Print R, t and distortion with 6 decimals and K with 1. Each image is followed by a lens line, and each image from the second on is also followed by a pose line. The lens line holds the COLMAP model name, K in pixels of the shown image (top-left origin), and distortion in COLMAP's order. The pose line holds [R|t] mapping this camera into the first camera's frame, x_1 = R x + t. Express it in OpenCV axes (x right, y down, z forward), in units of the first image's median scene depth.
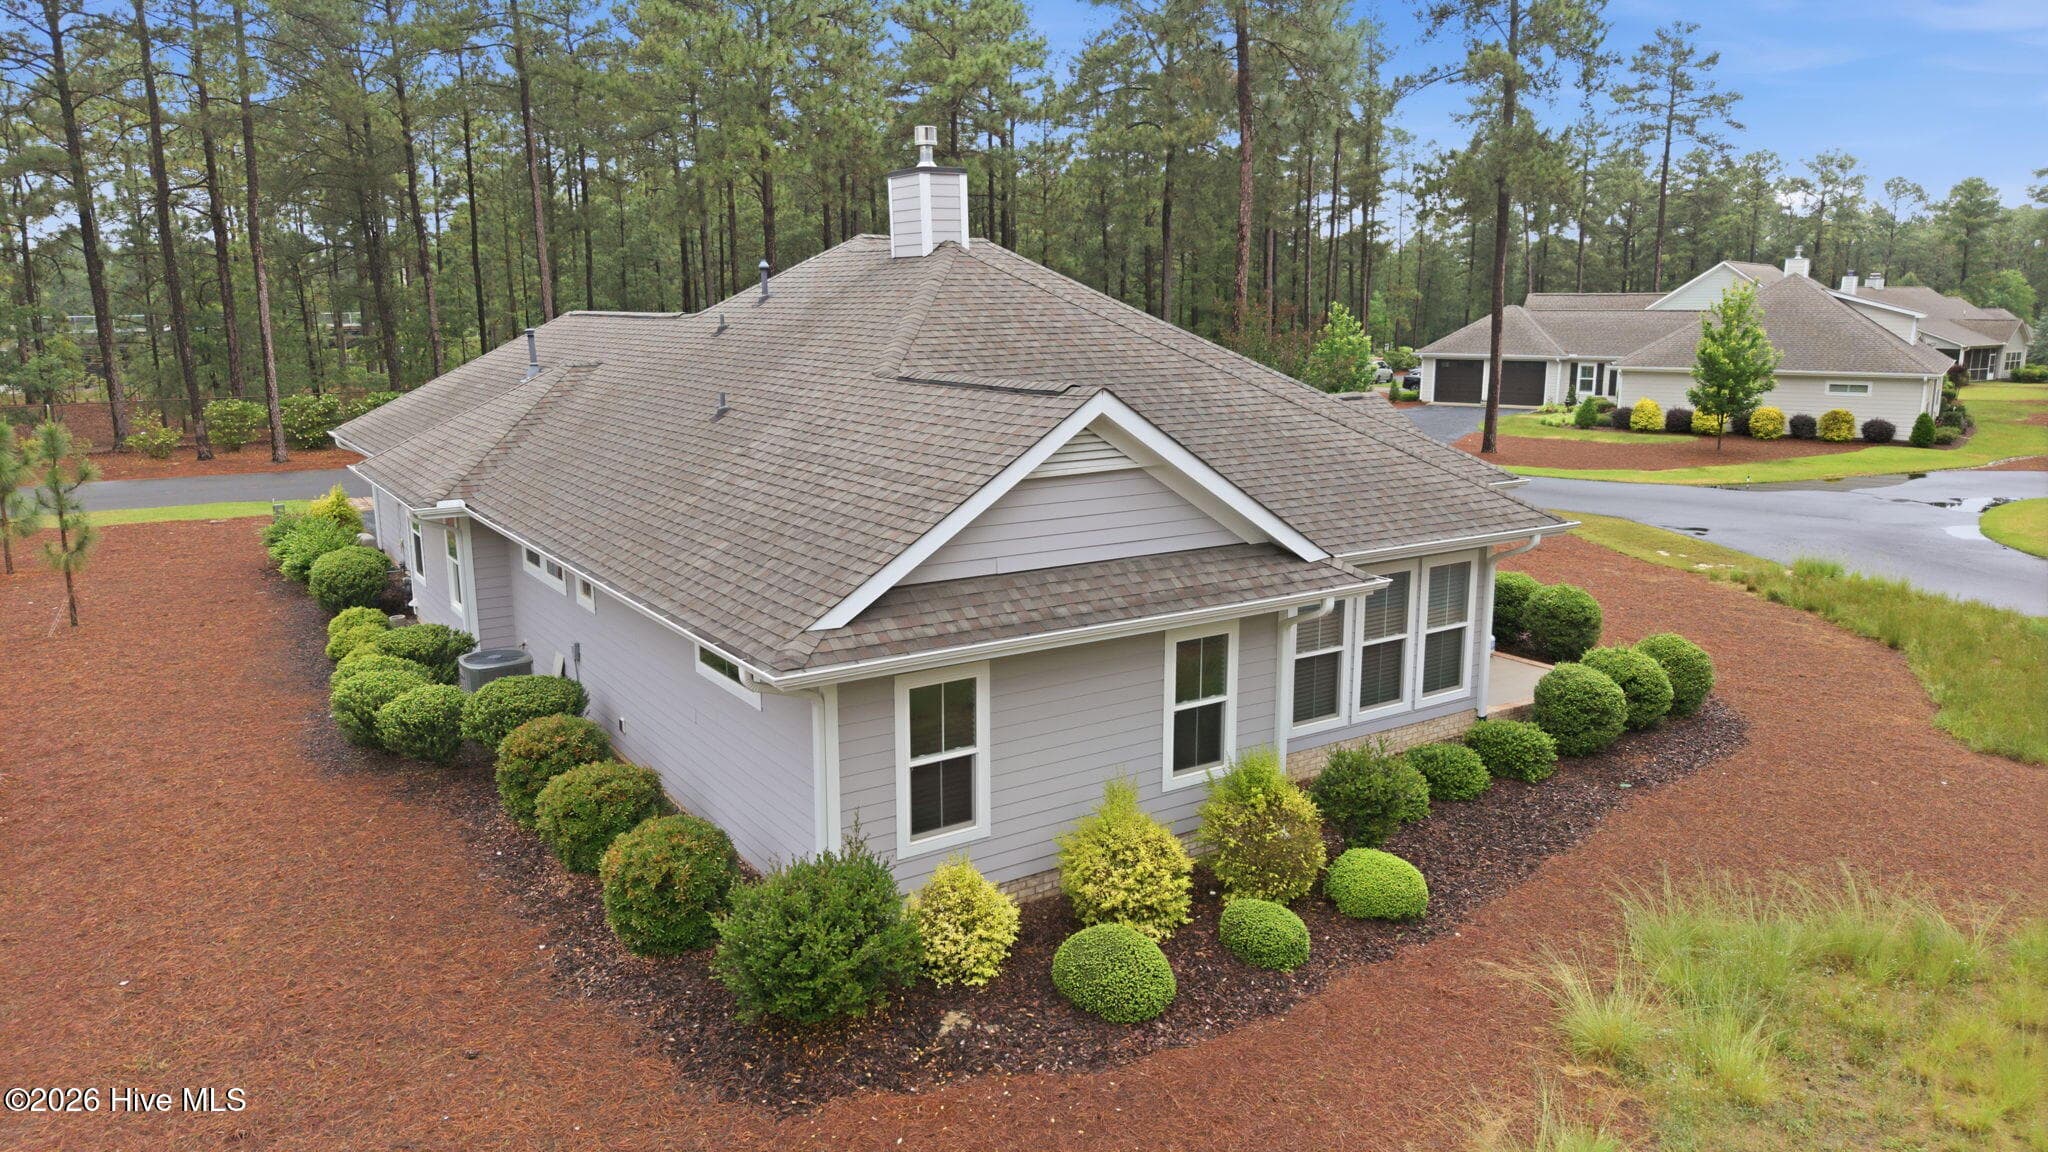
lens RADIAL K [[1359.7, 0, 1028.5], [0, 1359.7, 567.2], [0, 0, 1]] dist [0.028588, -0.029546]
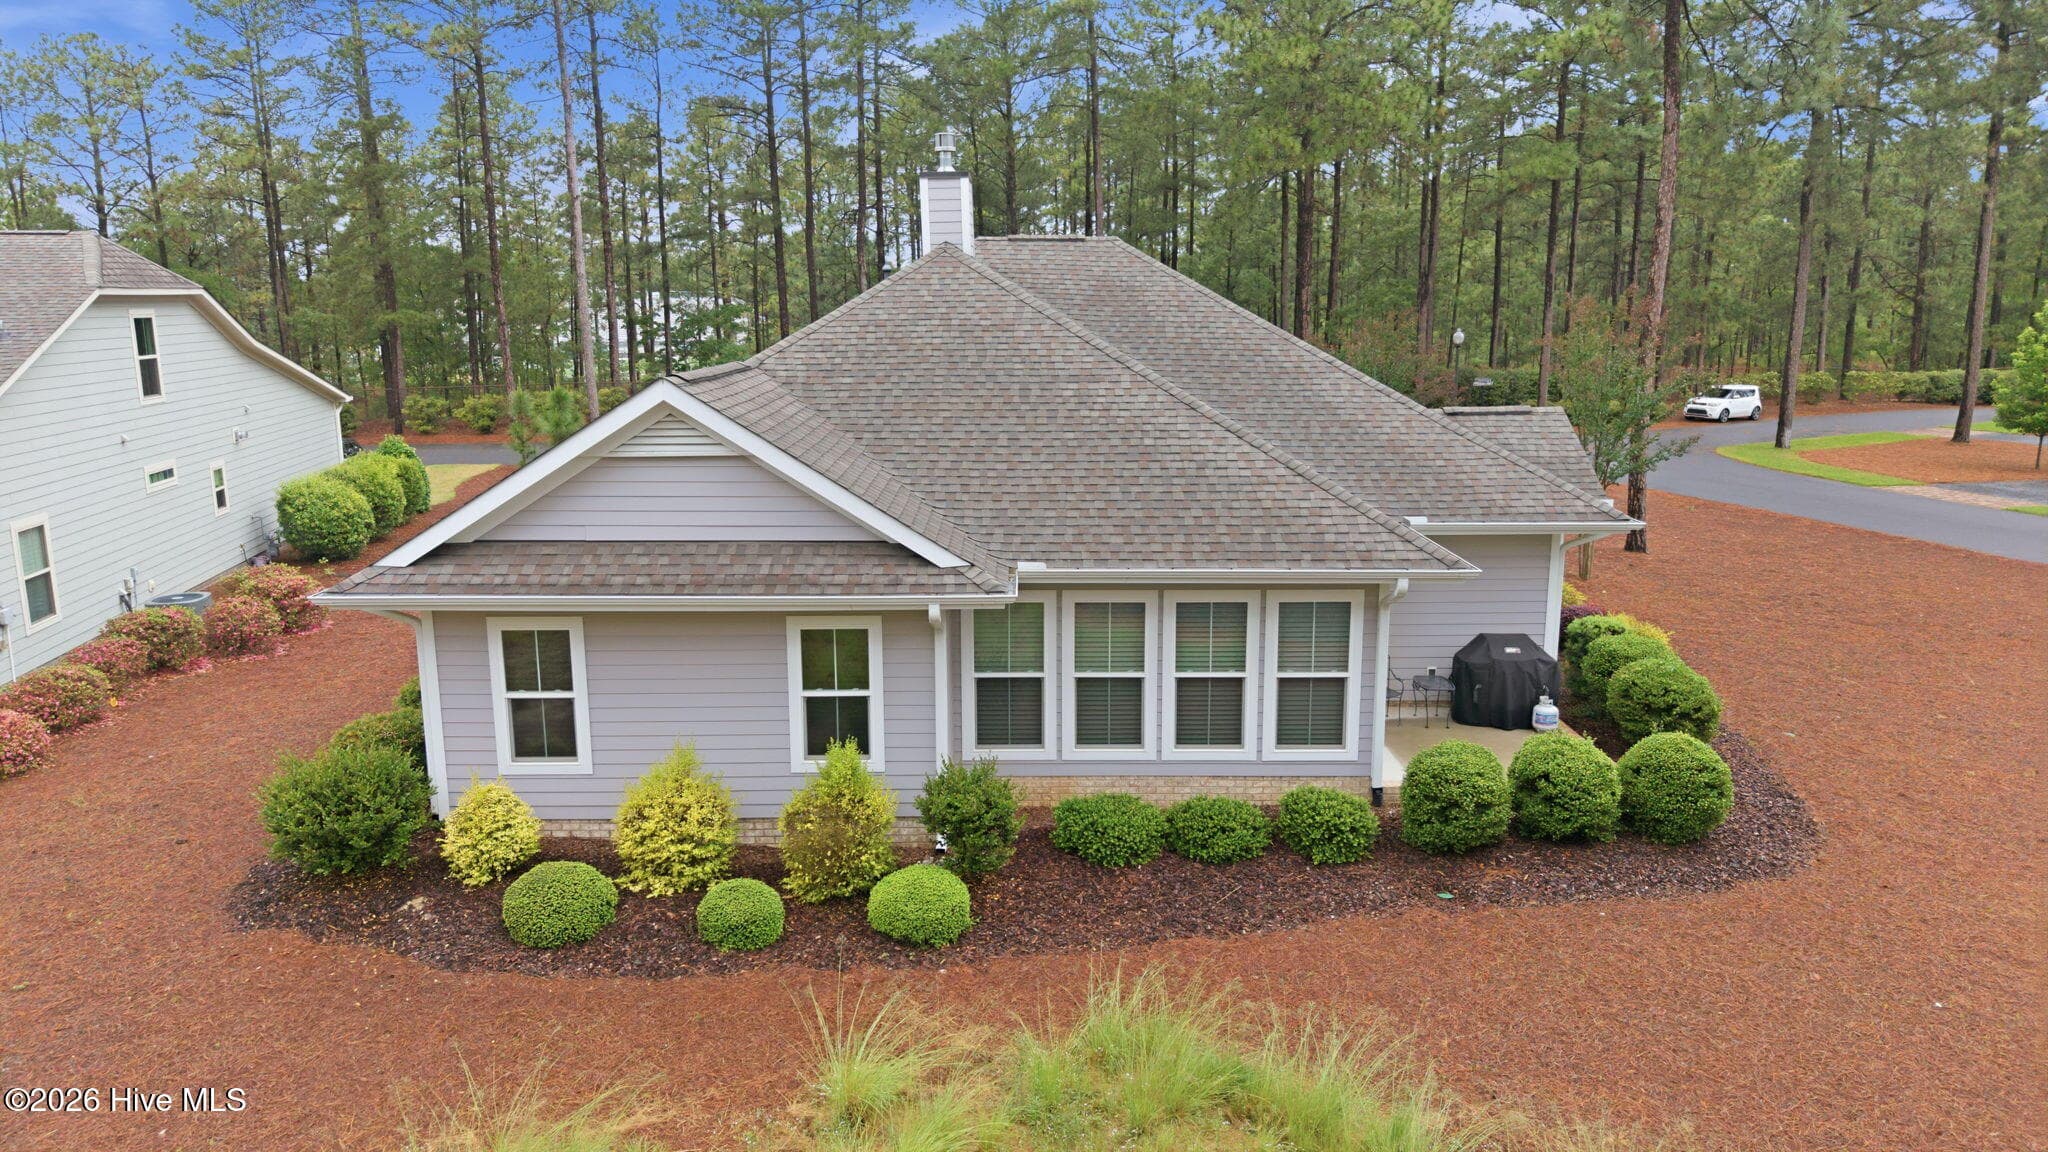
lens RADIAL K [[1359.7, 0, 1033.6], [0, 1359.7, 574.0], [0, 0, 1]] dist [0.028588, -0.029546]
pose [[0.834038, 0.106994, -0.541233, 0.623977], [-0.103692, 0.993932, 0.036697, -0.032856], [0.541875, 0.025515, 0.840072, 0.174461]]
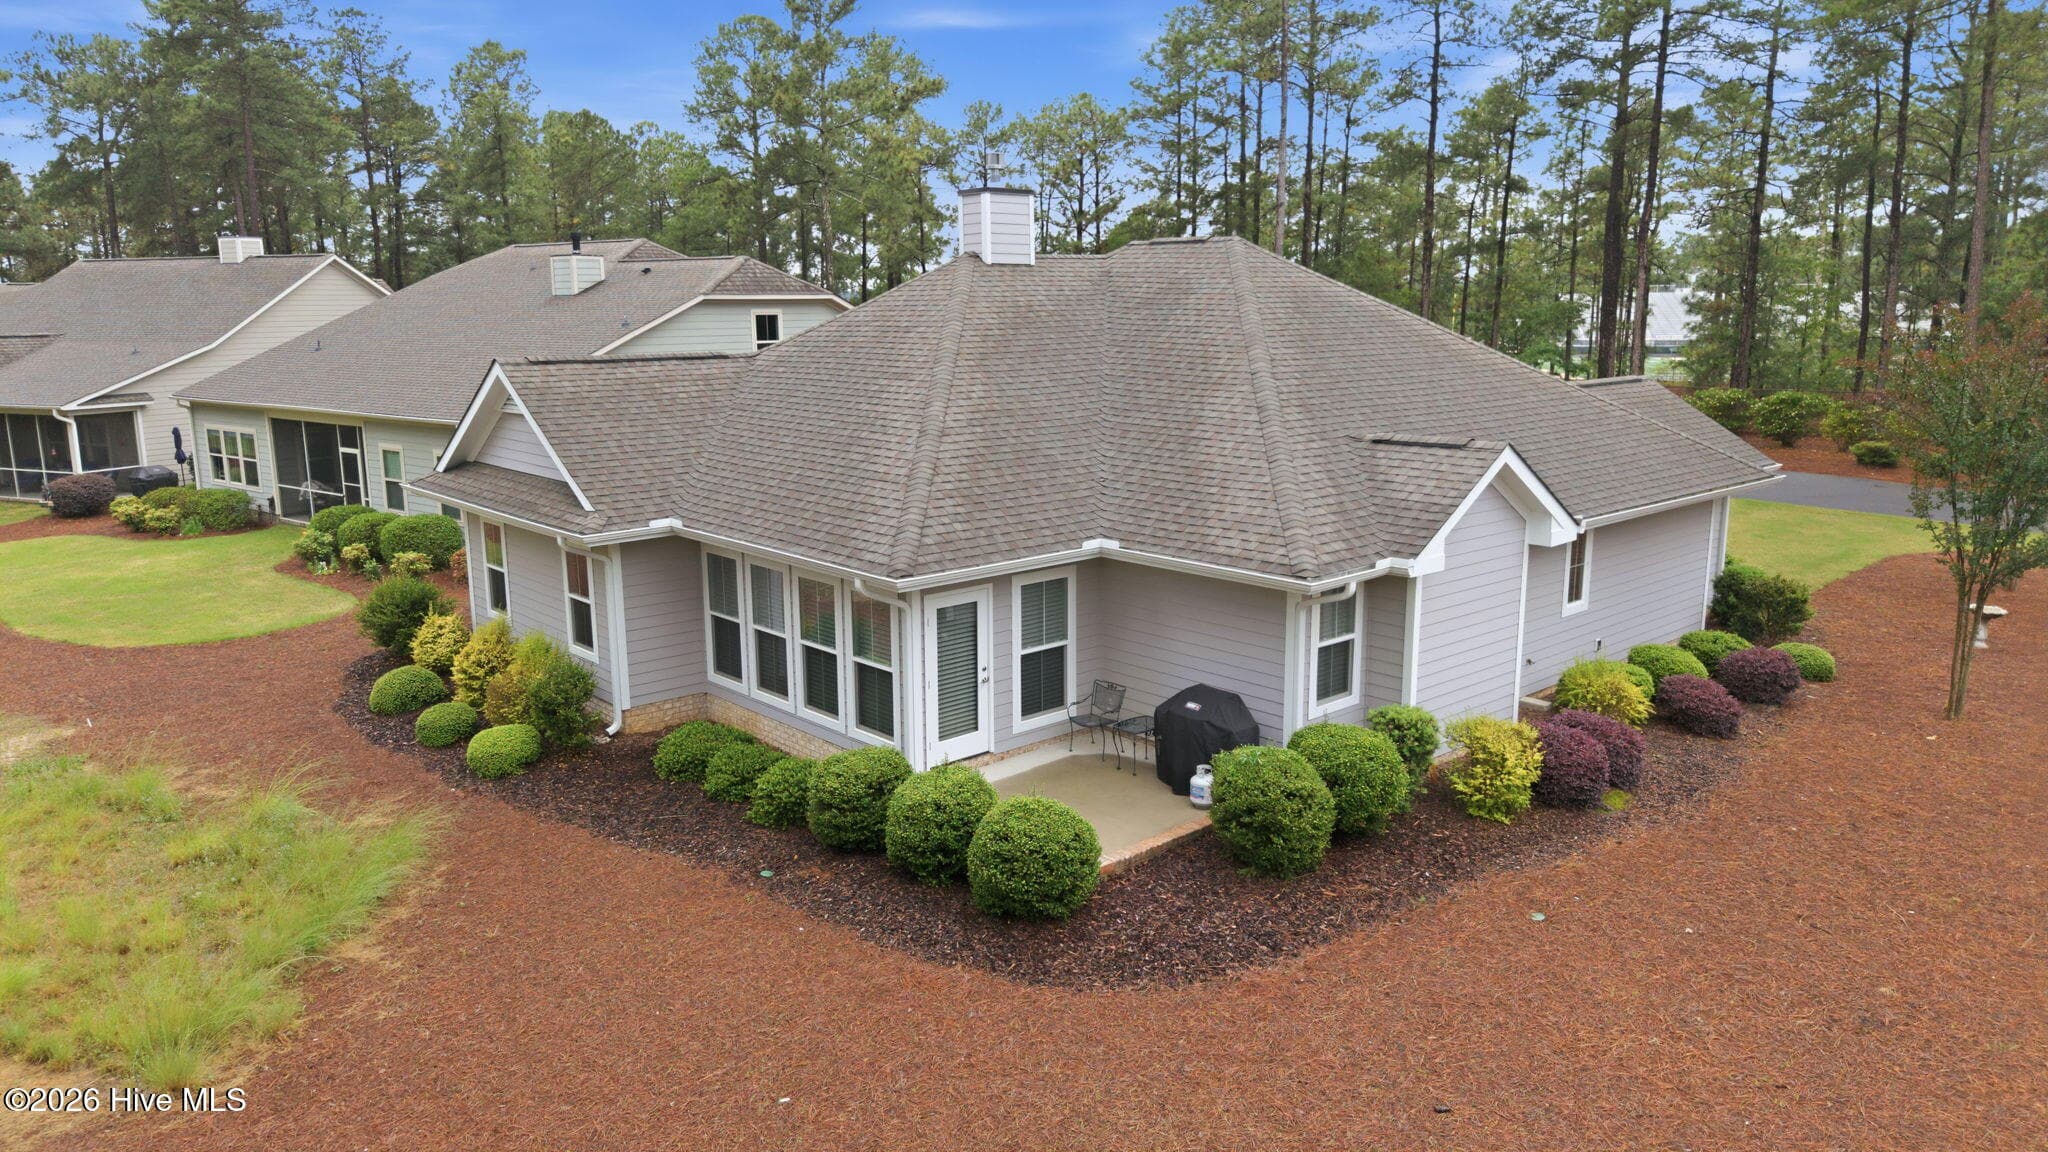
lens RADIAL K [[1359.7, 0, 1030.9], [0, 1359.7, 593.0], [0, 0, 1]] dist [0.028588, -0.029546]
pose [[0.137022, 0.207500, -0.968591, 1.196348], [-0.181390, 0.966536, 0.181399, -0.186543], [0.973819, 0.150837, 0.170075, 0.948561]]
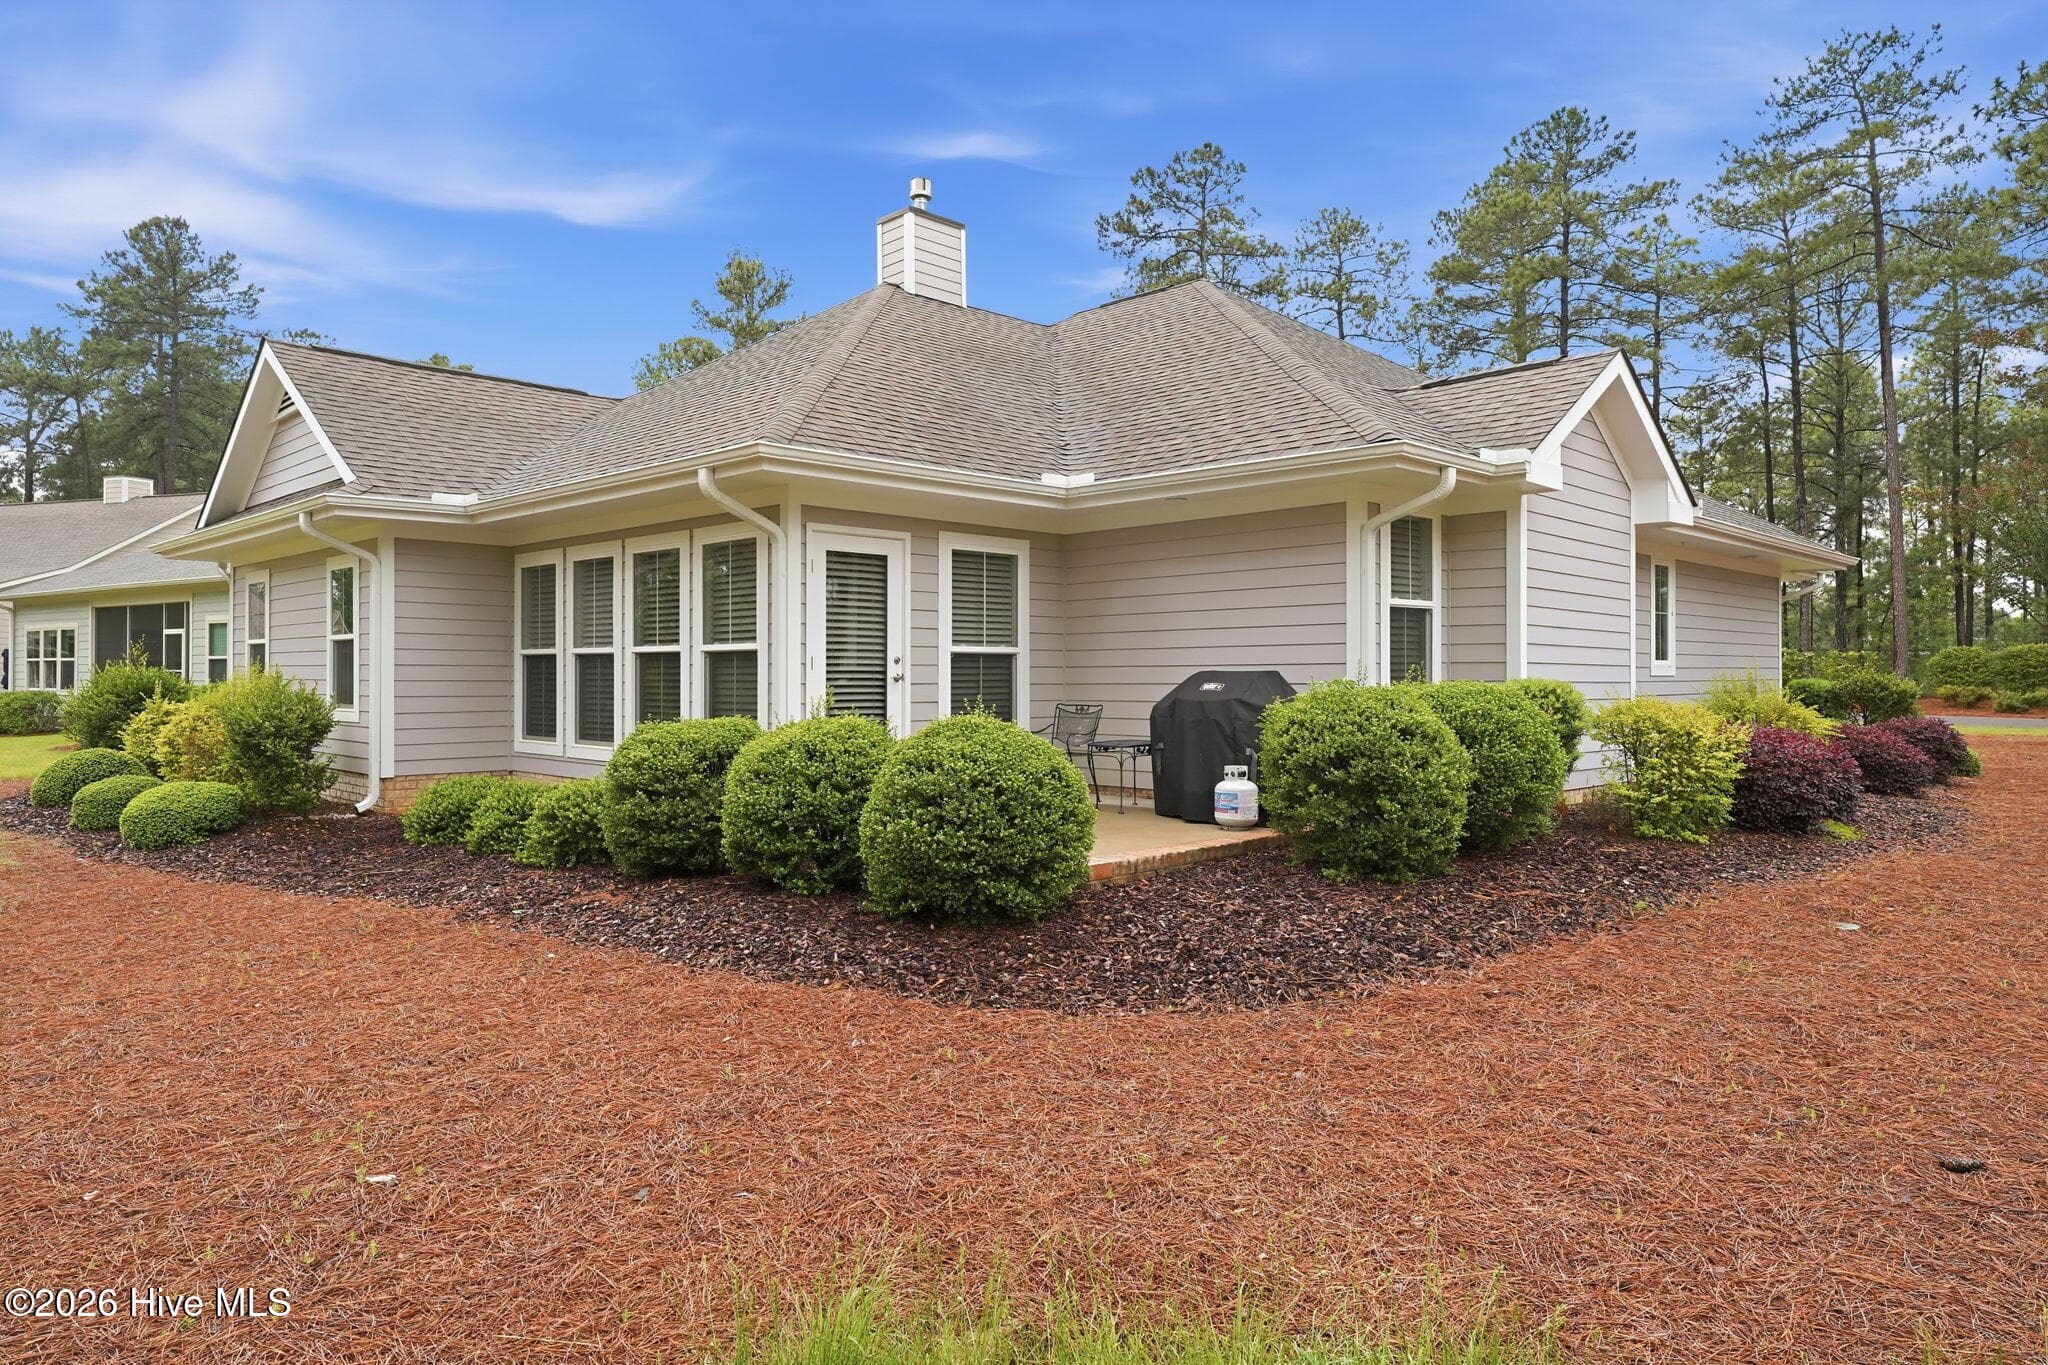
lens RADIAL K [[1275.6, 0, 1018.9], [0, 1275.6, 674.7], [0, 0, 1]] dist [0.000611, 0.009165]
pose [[0.188068, 0.003273, -0.982151, 0.895236], [-0.183335, 0.982535, -0.031832, 0.053650], [0.964893, 0.186049, 0.185383, 1.029455]]
